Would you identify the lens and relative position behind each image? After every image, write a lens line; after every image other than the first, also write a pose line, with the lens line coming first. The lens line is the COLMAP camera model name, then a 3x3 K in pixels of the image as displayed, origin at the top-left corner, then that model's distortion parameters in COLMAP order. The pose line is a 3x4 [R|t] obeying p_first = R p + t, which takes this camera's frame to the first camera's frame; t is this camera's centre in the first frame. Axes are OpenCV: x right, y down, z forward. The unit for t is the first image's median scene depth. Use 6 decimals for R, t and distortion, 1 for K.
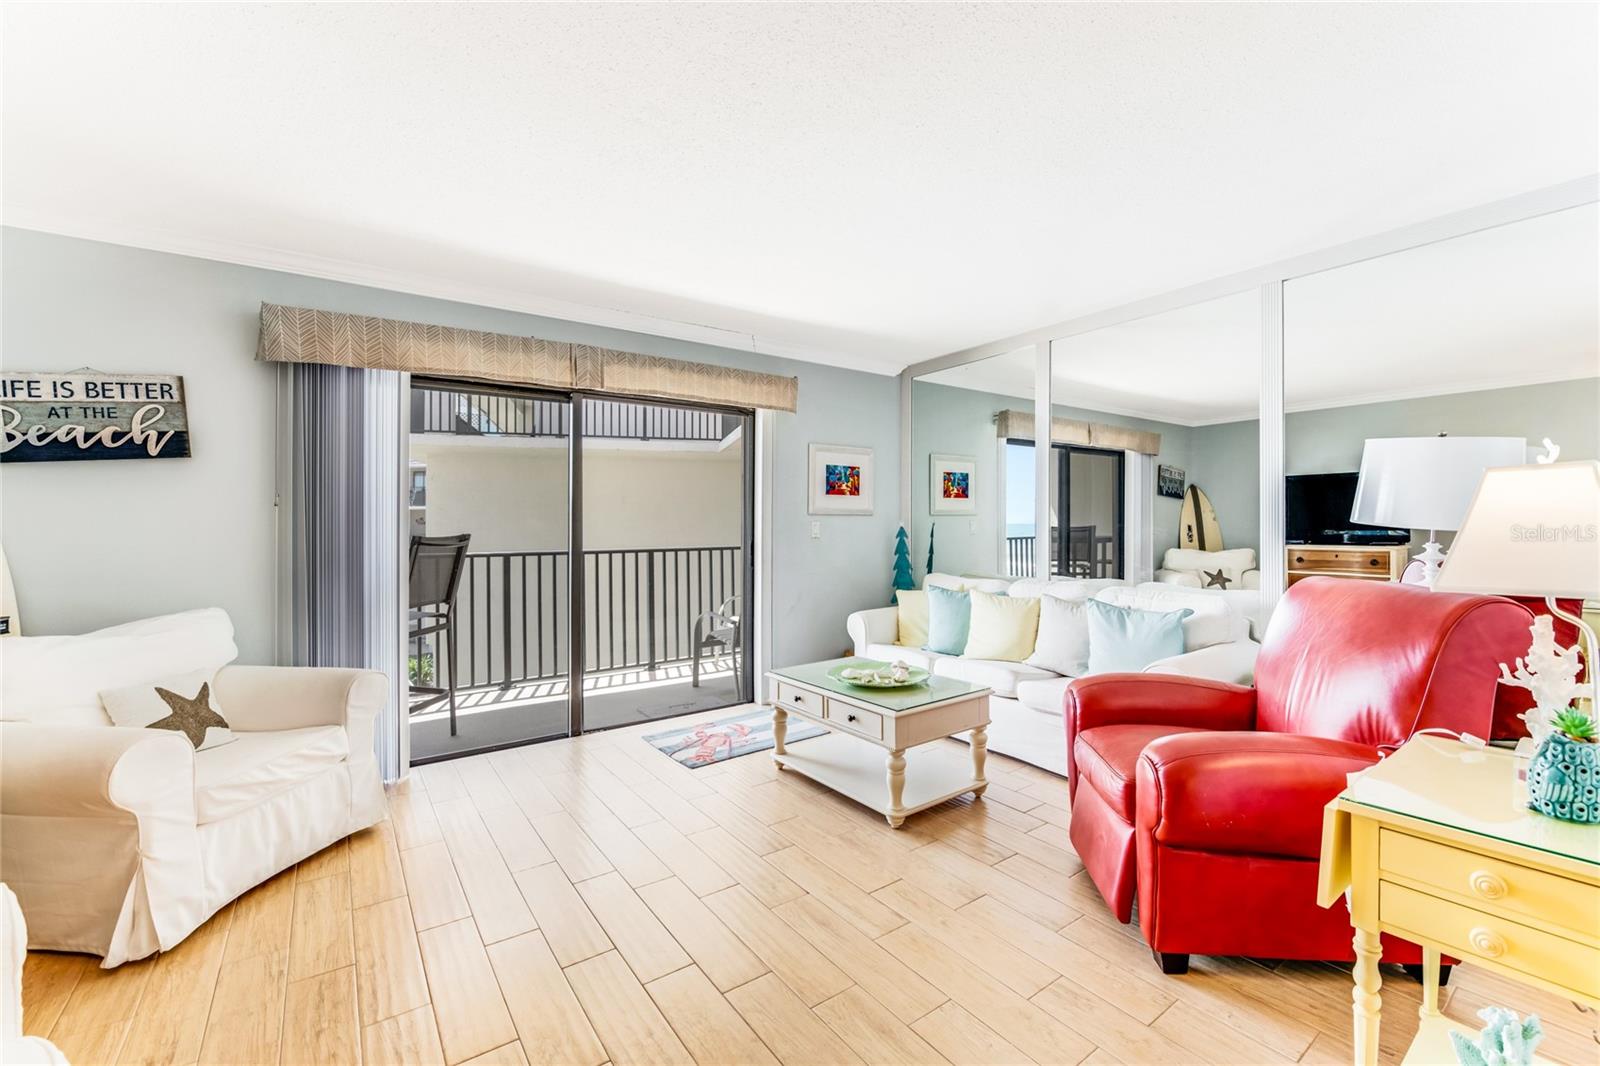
lens RADIAL K [[654.7, 0, 805.4], [0, 654.7, 516.1], [0, 0, 1]] dist [-0.017533, -0.000286]
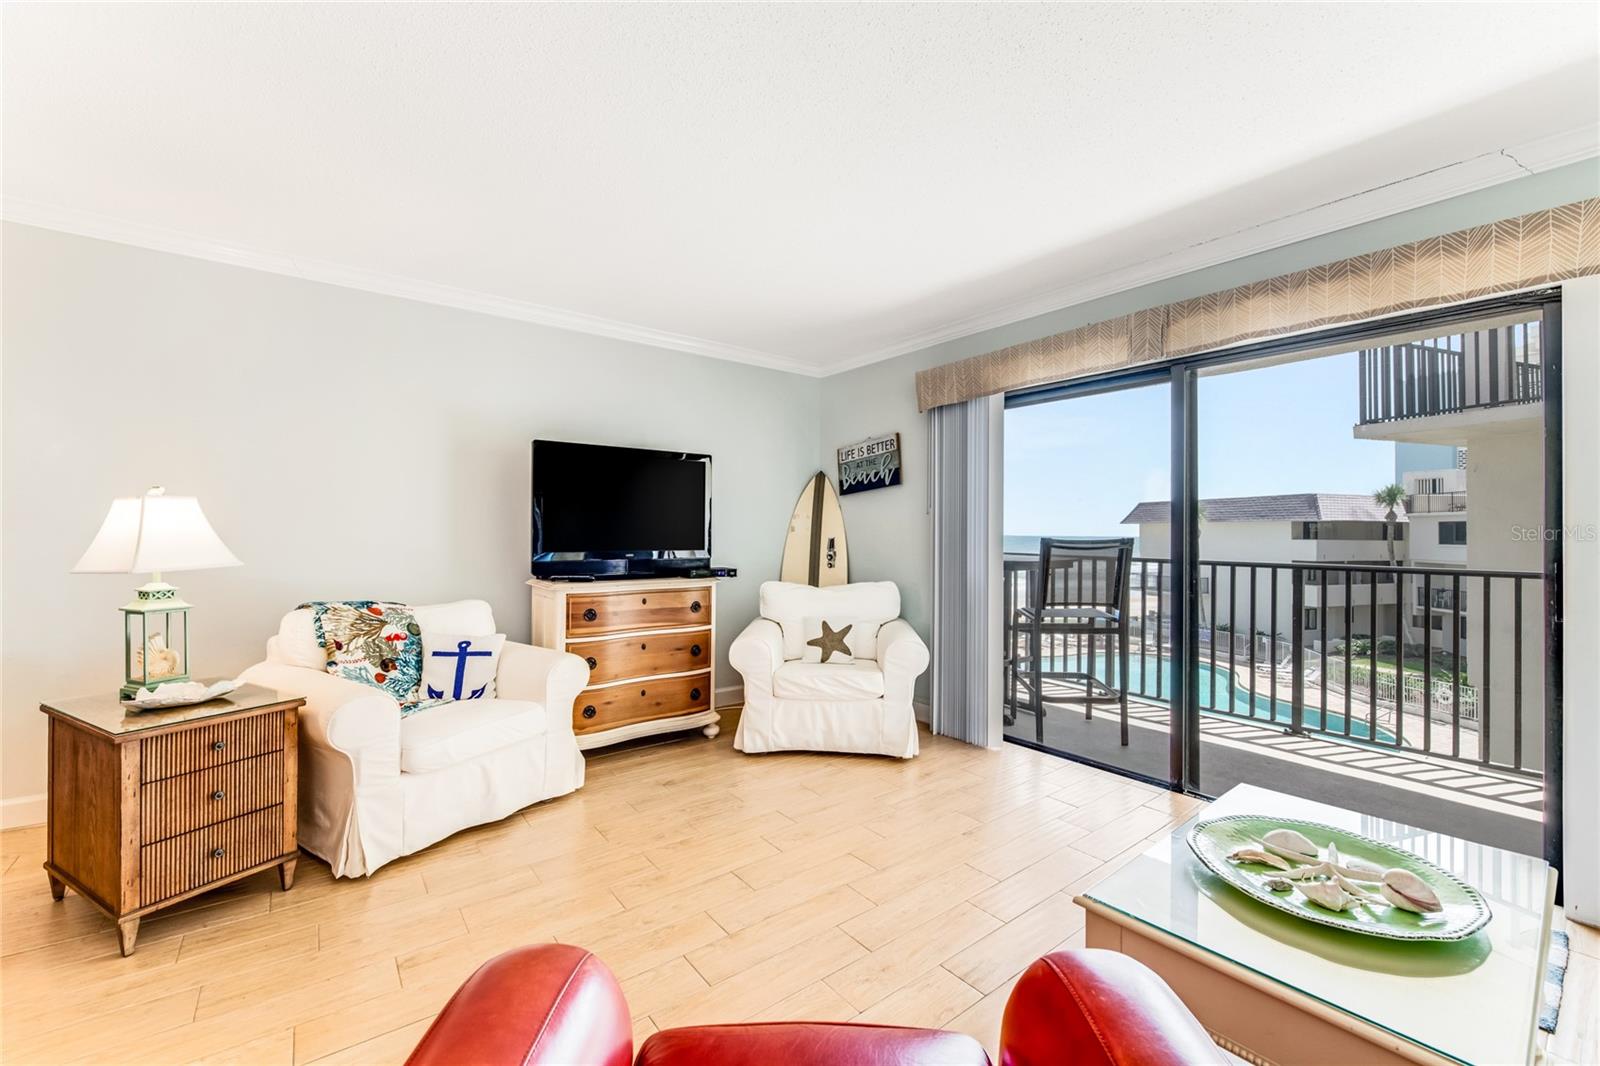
lens RADIAL K [[654.7, 0, 805.4], [0, 654.7, 516.1], [0, 0, 1]] dist [-0.017533, -0.000286]
pose [[0.046312, -0.022095, -0.998683, 0.564509], [0.006912, 0.999739, -0.021797, 0.017416], [0.998903, -0.005893, 0.046453, 0.652873]]
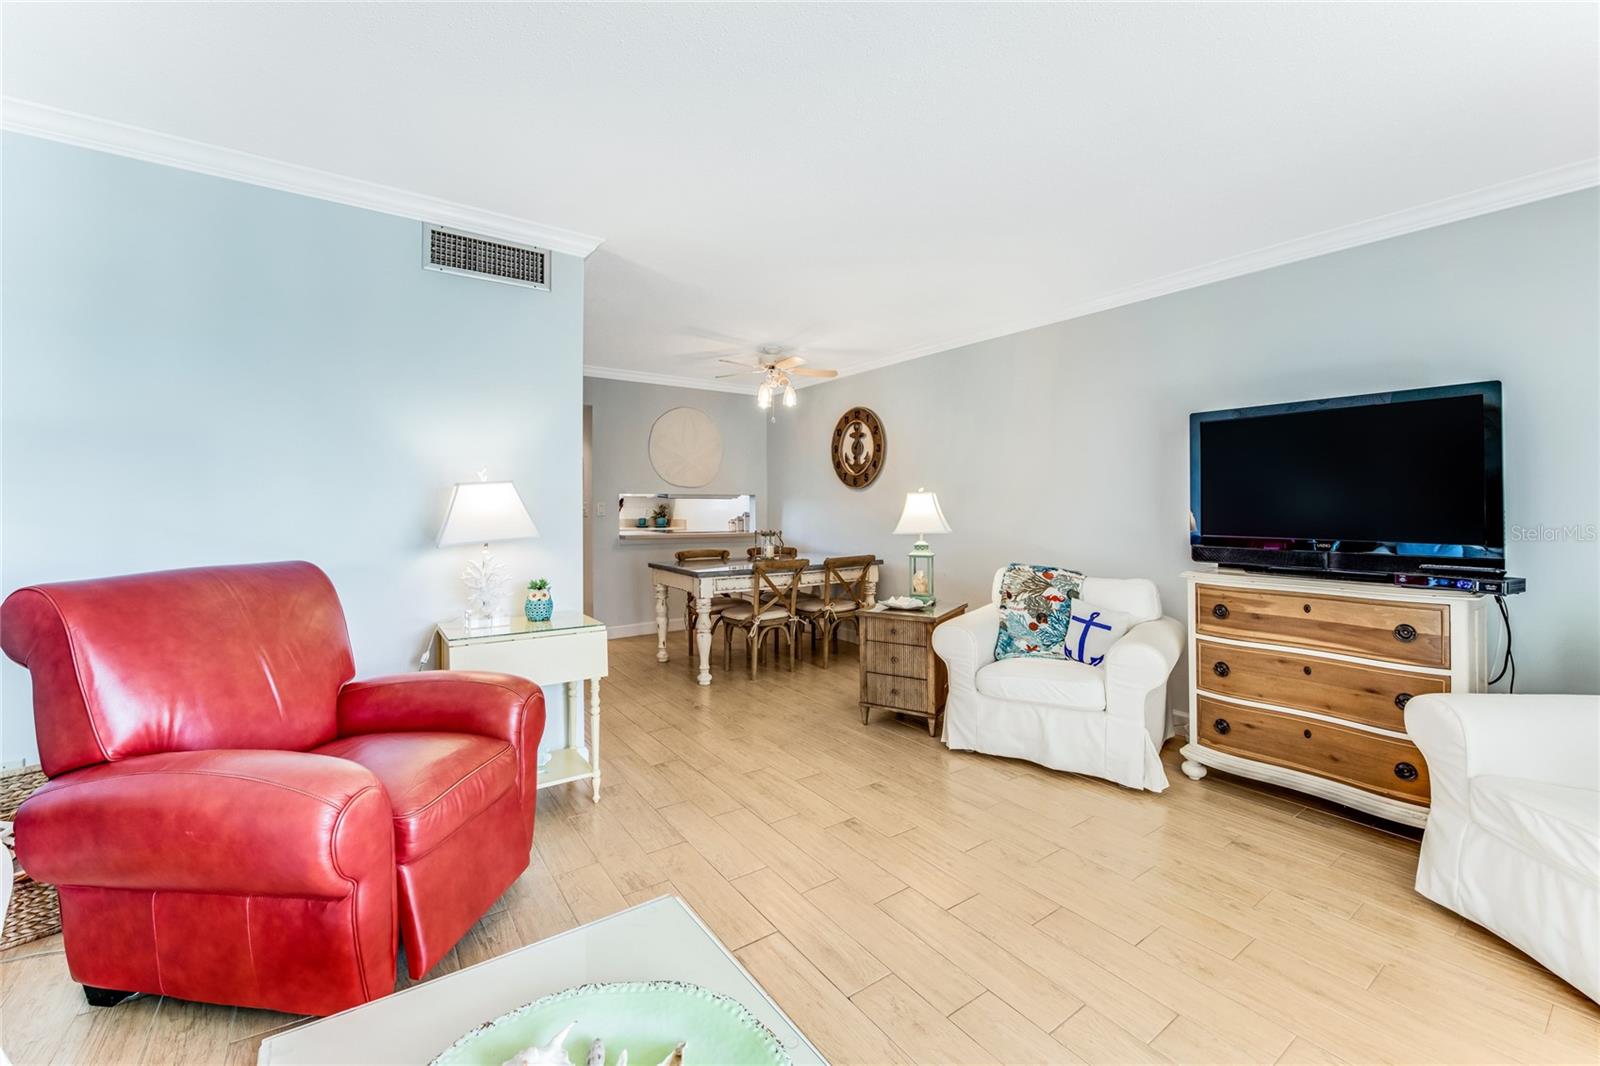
lens RADIAL K [[659.8, 0, 797.3], [0, 659.8, 504.8], [0, 0, 1]] dist [0.000099, -0.000035]
pose [[-0.999926, -0.004718, 0.011186, 0.052051], [-0.004942, 0.999786, -0.020105, 0.027167], [-0.011089, -0.020158, -0.999735, 1.272979]]
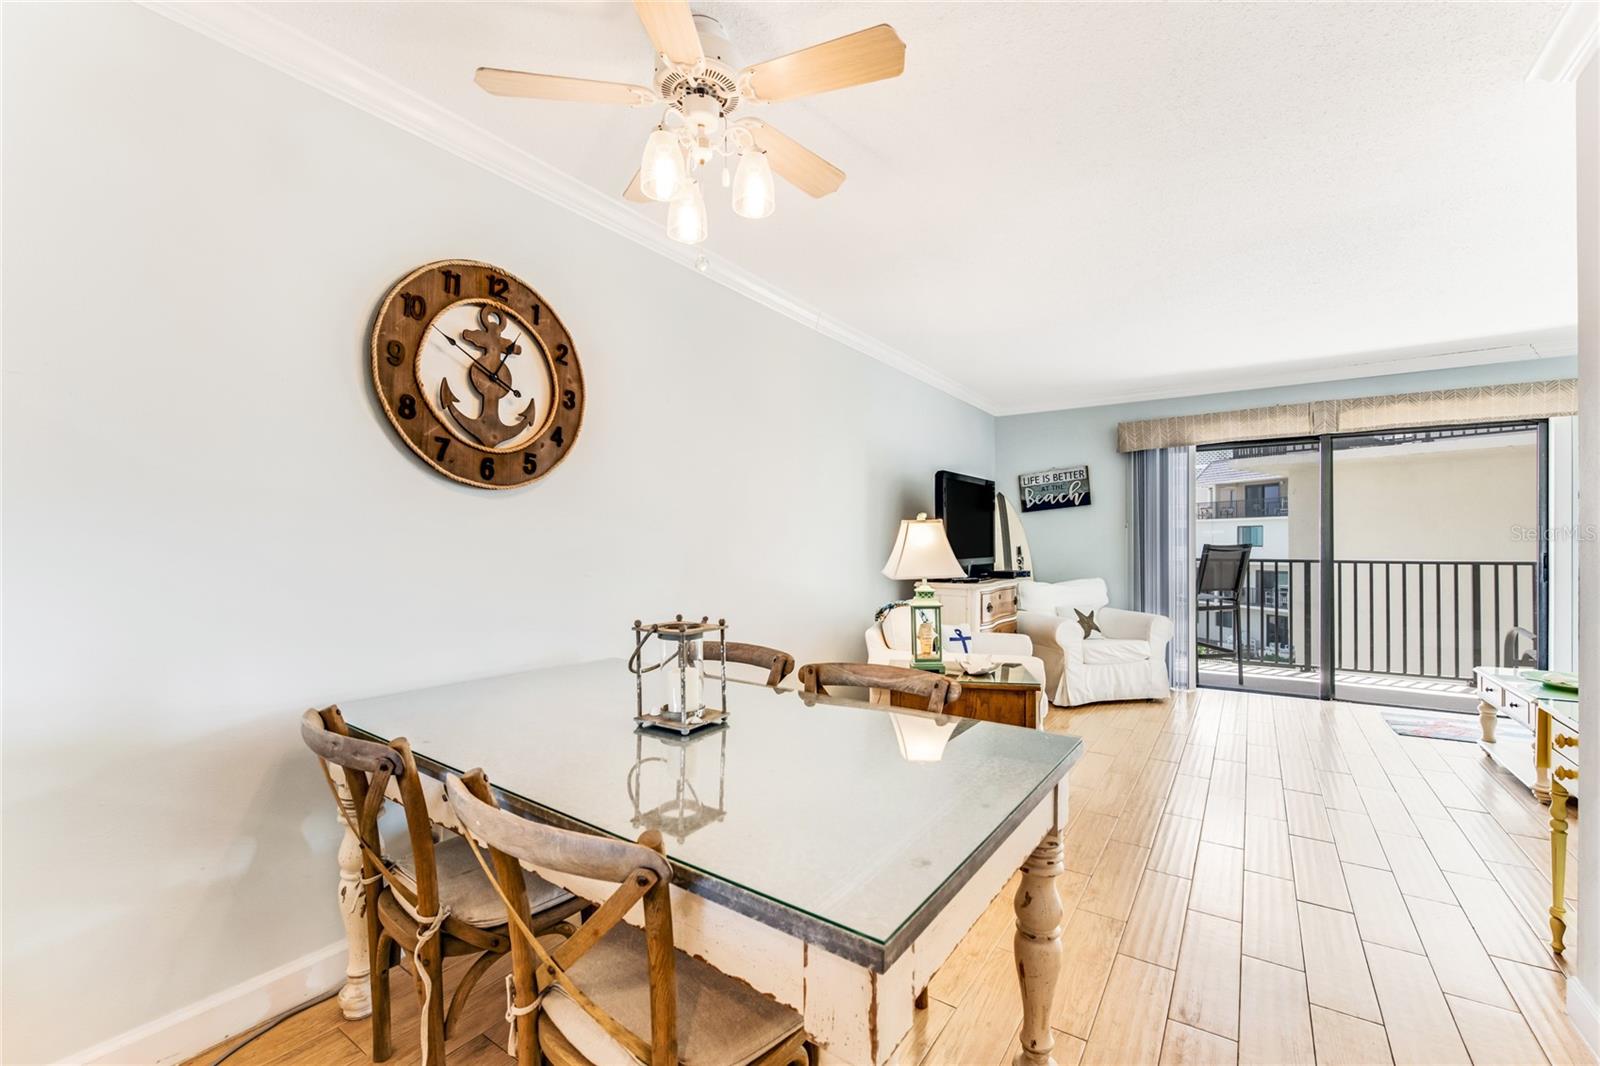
lens RADIAL K [[665.8, 0, 829.1], [0, 665.8, 544.4], [0, 0, 1]] dist [-0.020249, 0.000014]
pose [[0.365379, 0.007210, -0.930831, 0.659007], [0.014343, 0.999808, 0.013375, -0.005155], [0.930748, -0.018238, 0.365205, -0.510966]]
